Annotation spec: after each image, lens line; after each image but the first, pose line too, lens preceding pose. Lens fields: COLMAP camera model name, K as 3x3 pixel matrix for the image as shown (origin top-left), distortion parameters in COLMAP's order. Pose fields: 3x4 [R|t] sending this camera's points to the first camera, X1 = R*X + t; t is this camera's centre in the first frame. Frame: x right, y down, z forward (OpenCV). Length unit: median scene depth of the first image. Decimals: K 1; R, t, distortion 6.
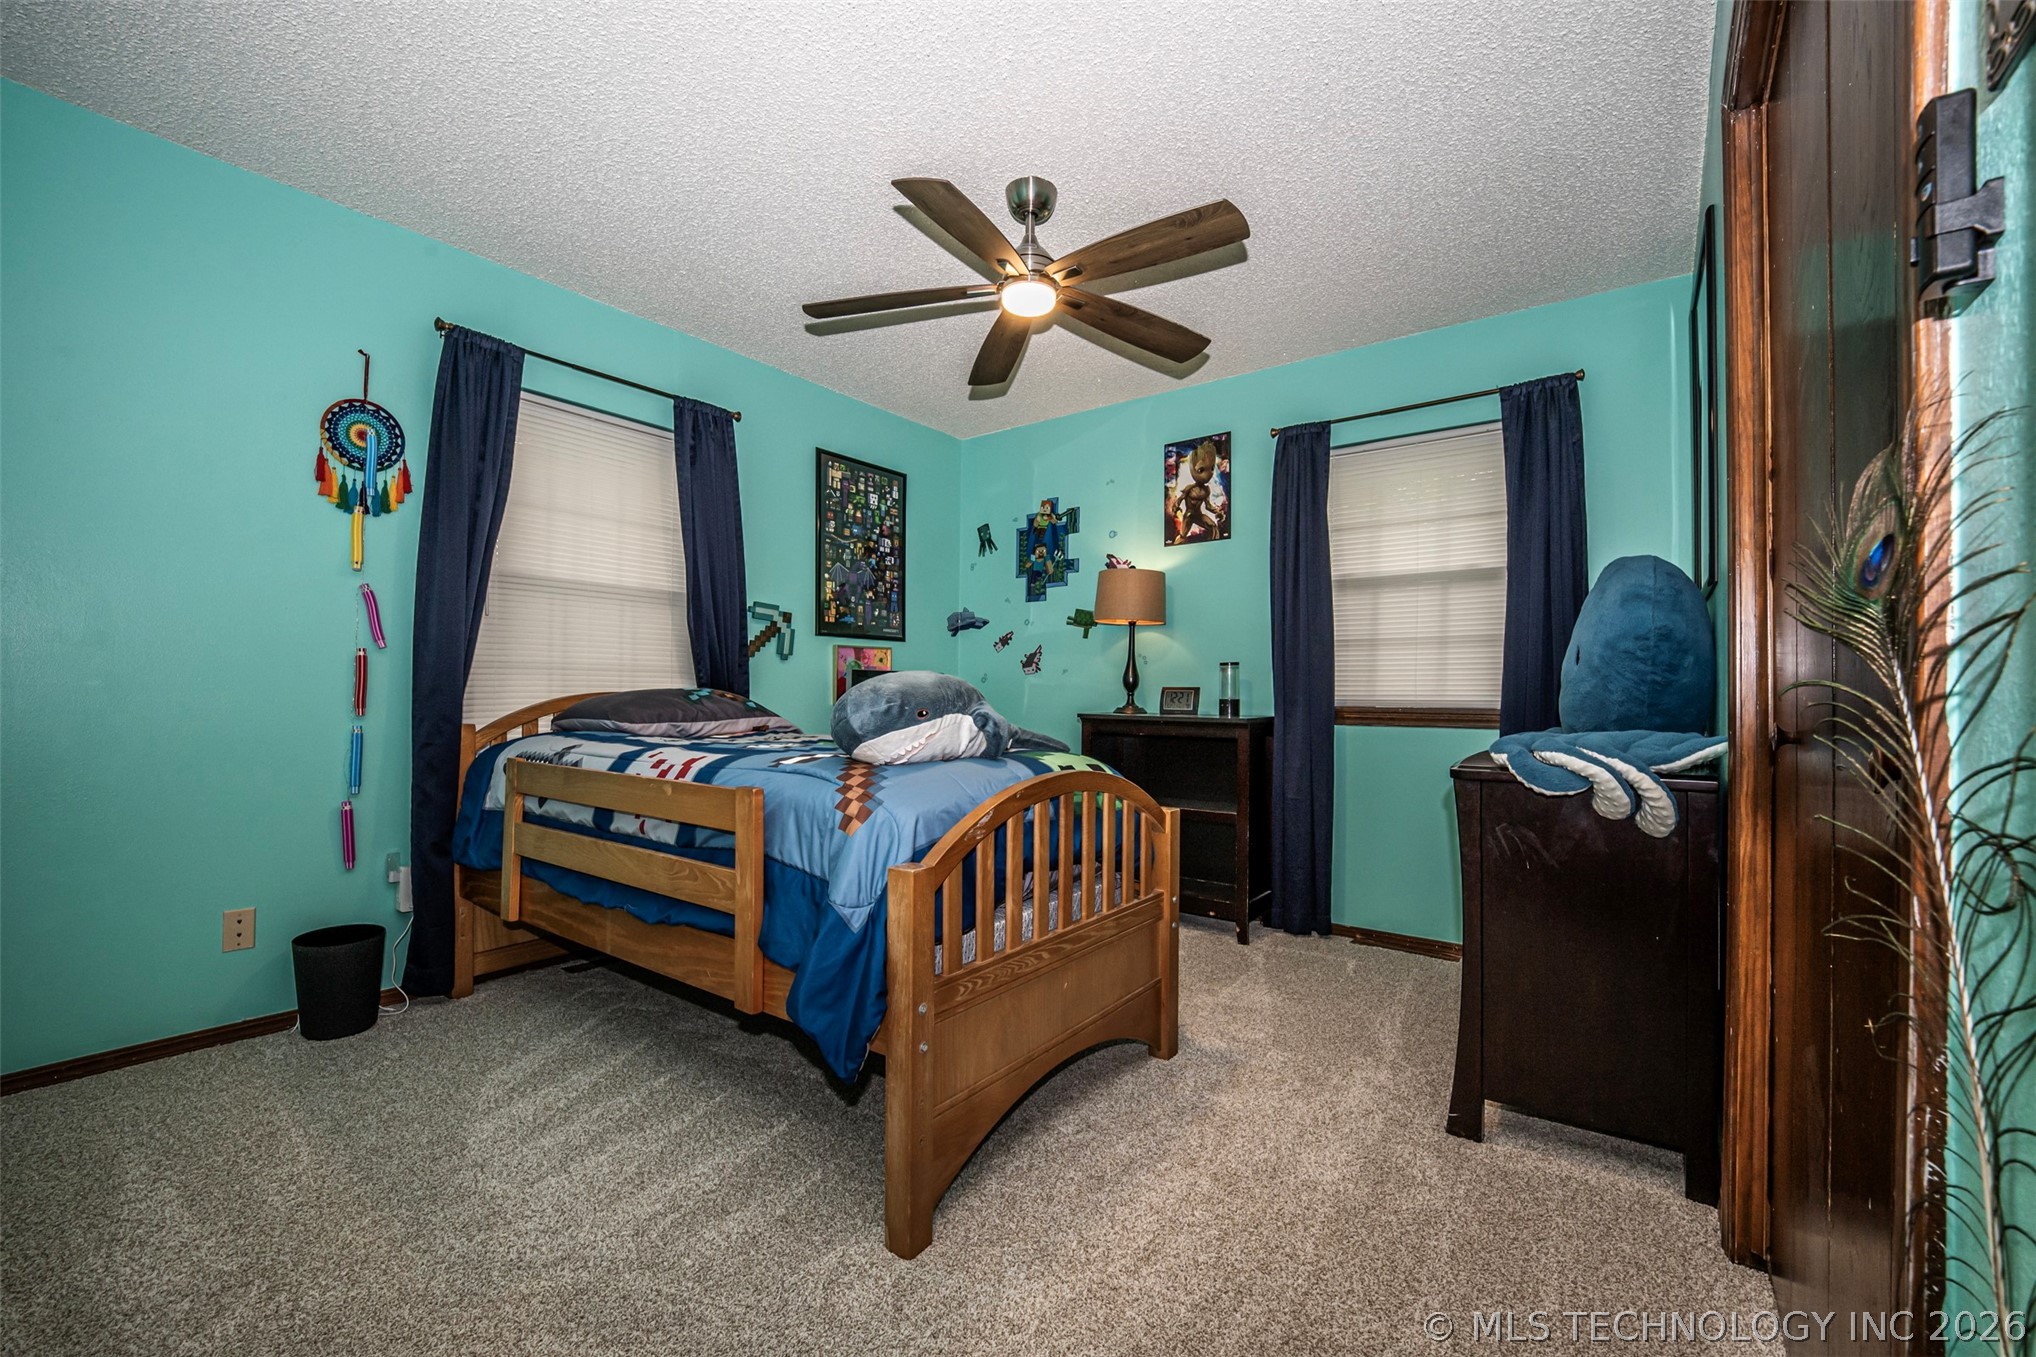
lens RADIAL K [[831.7, 0, 1026.2], [0, 831.7, 679.7], [0, 0, 1]] dist [-0.001517, -0.000476]
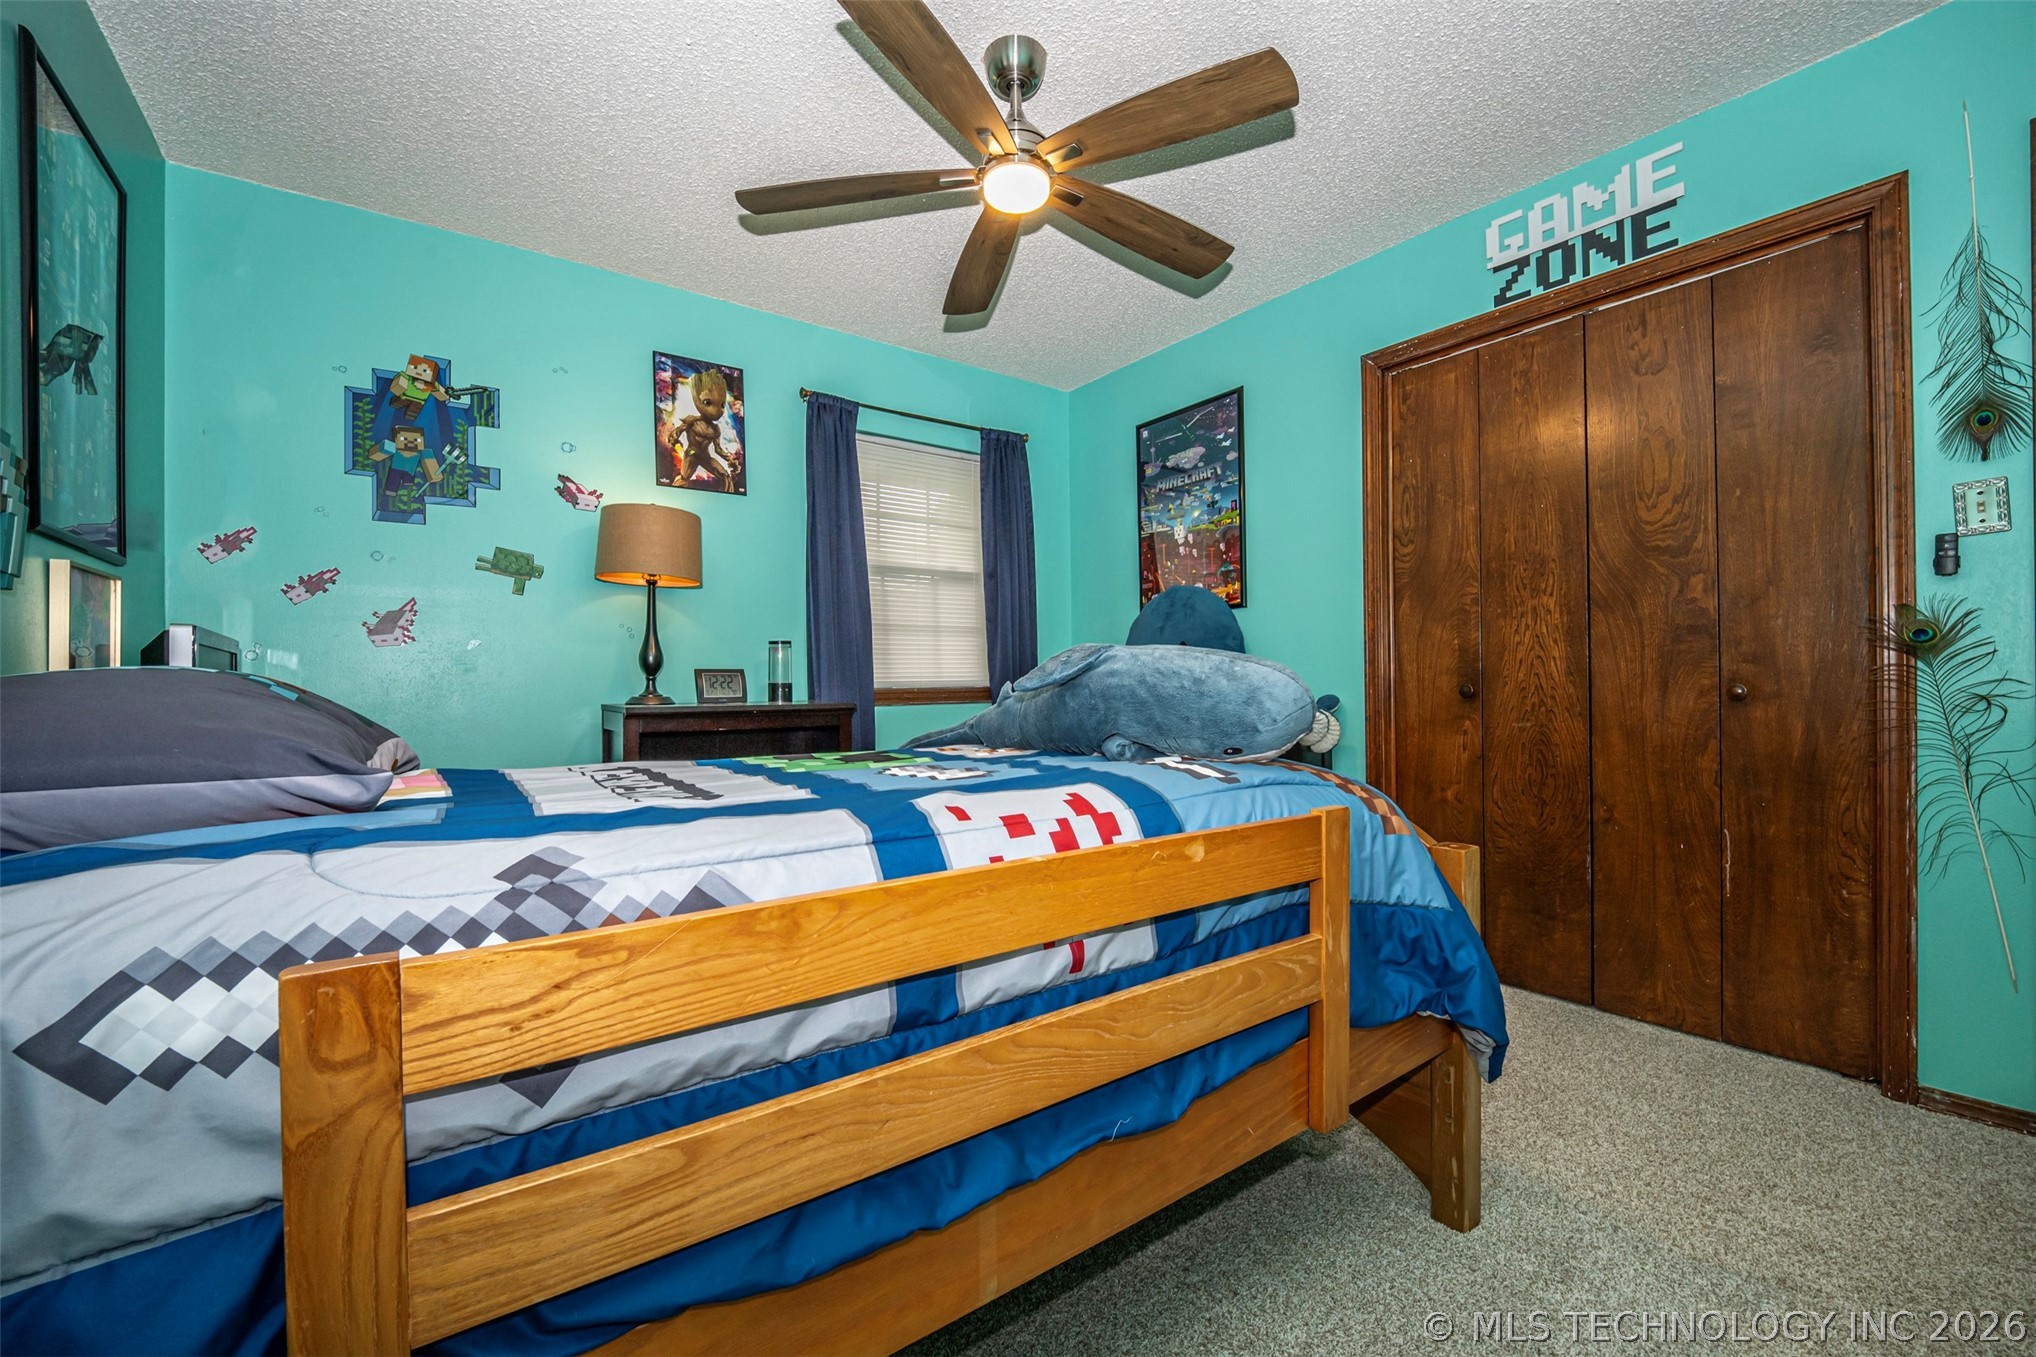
lens RADIAL K [[831.7, 0, 1024.2], [0, 831.7, 683.9], [0, 0, 1]] dist [-0.001517, -0.000476]
pose [[0.291377, -0.015282, 0.956486, -0.482070], [-0.010500, 0.999761, 0.019172, 0.004522], [-0.956551, -0.015630, 0.291147, 0.462857]]
